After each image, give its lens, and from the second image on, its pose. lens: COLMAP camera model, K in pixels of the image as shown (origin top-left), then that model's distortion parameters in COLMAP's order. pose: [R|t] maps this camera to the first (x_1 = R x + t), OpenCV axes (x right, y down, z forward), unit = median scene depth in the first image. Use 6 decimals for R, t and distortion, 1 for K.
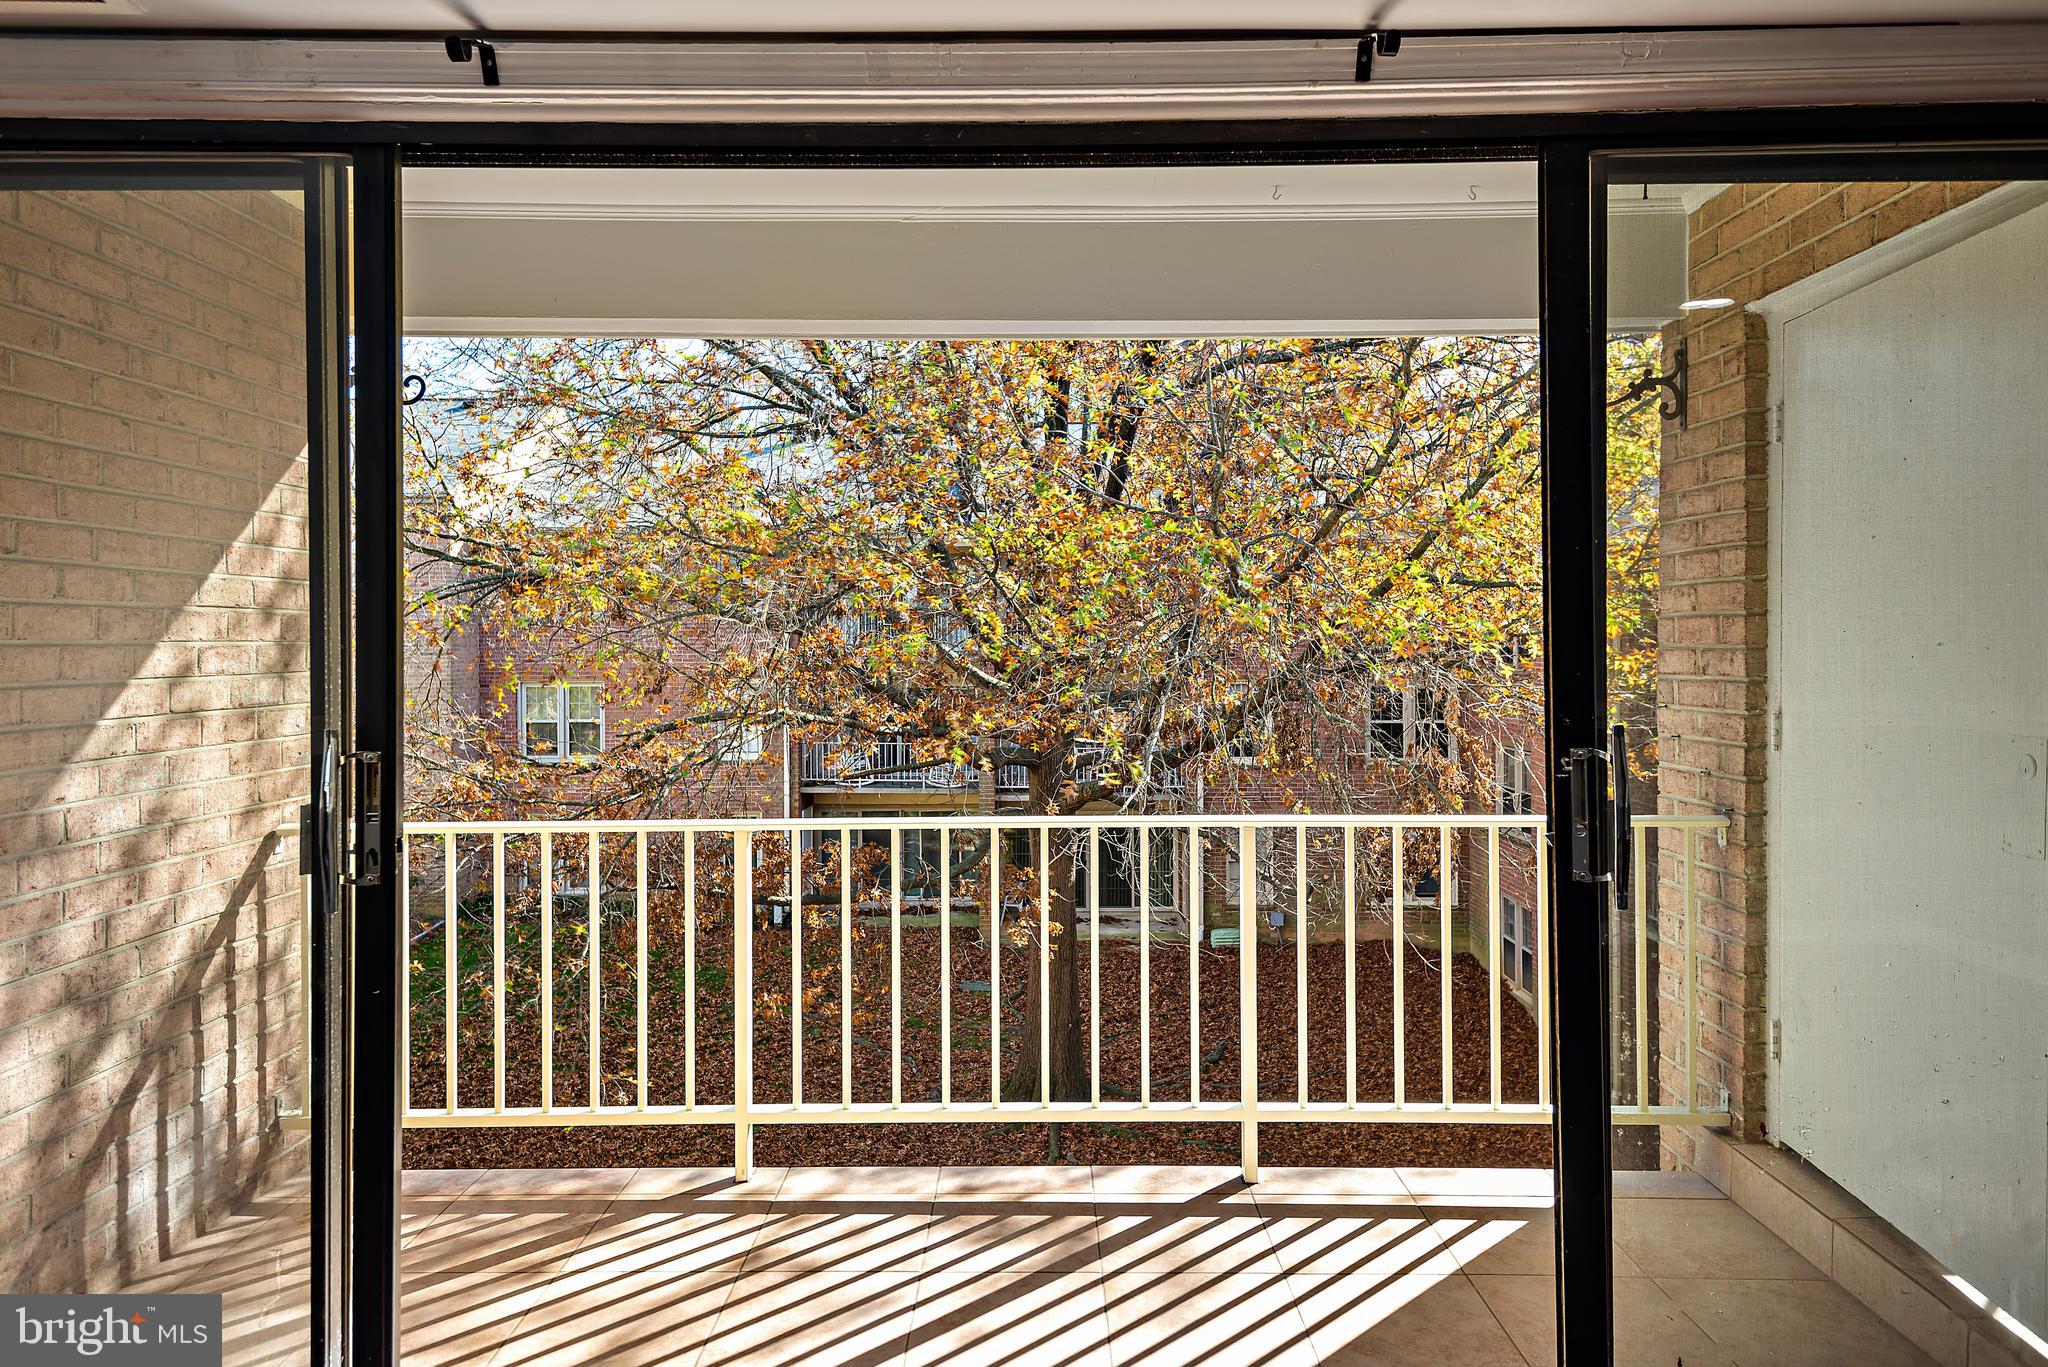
lens RADIAL K [[1242.1, 0, 1021.8], [0, 1242.1, 652.4], [0, 0, 1]] dist [0.016167, -0.004722]
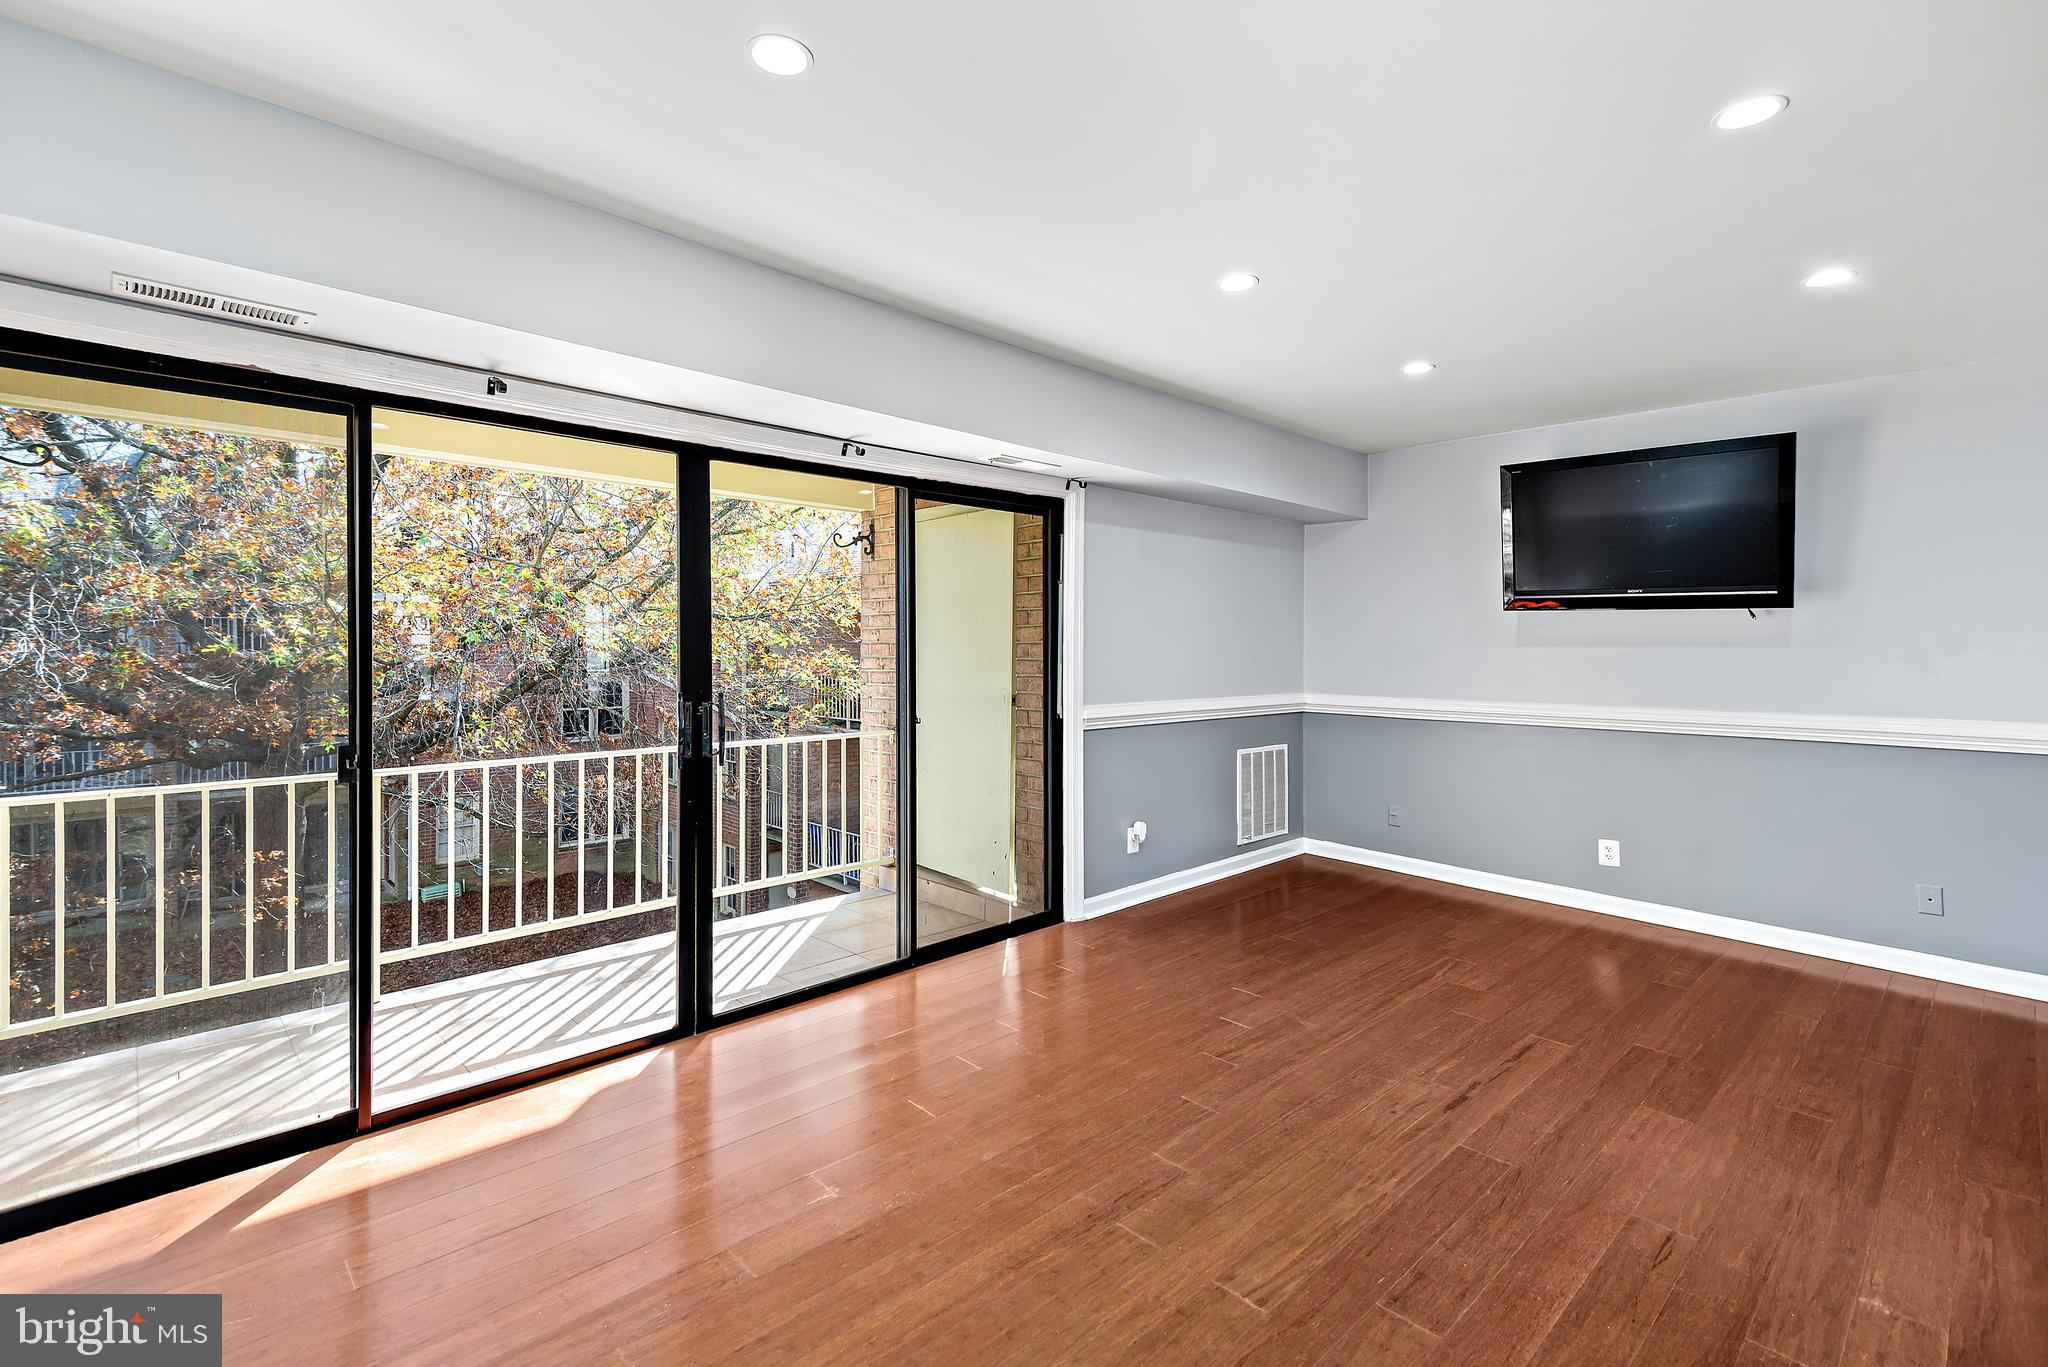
lens RADIAL K [[924.4, 0, 1024.3], [0, 924.4, 645.8], [0, 0, 1]] dist [0.020334, -0.003652]
pose [[0.713436, 0.009257, 0.700660, -0.485624], [-0.000088, 0.999914, -0.013121, -0.002152], [-0.700721, 0.009299, 0.713375, -0.418172]]
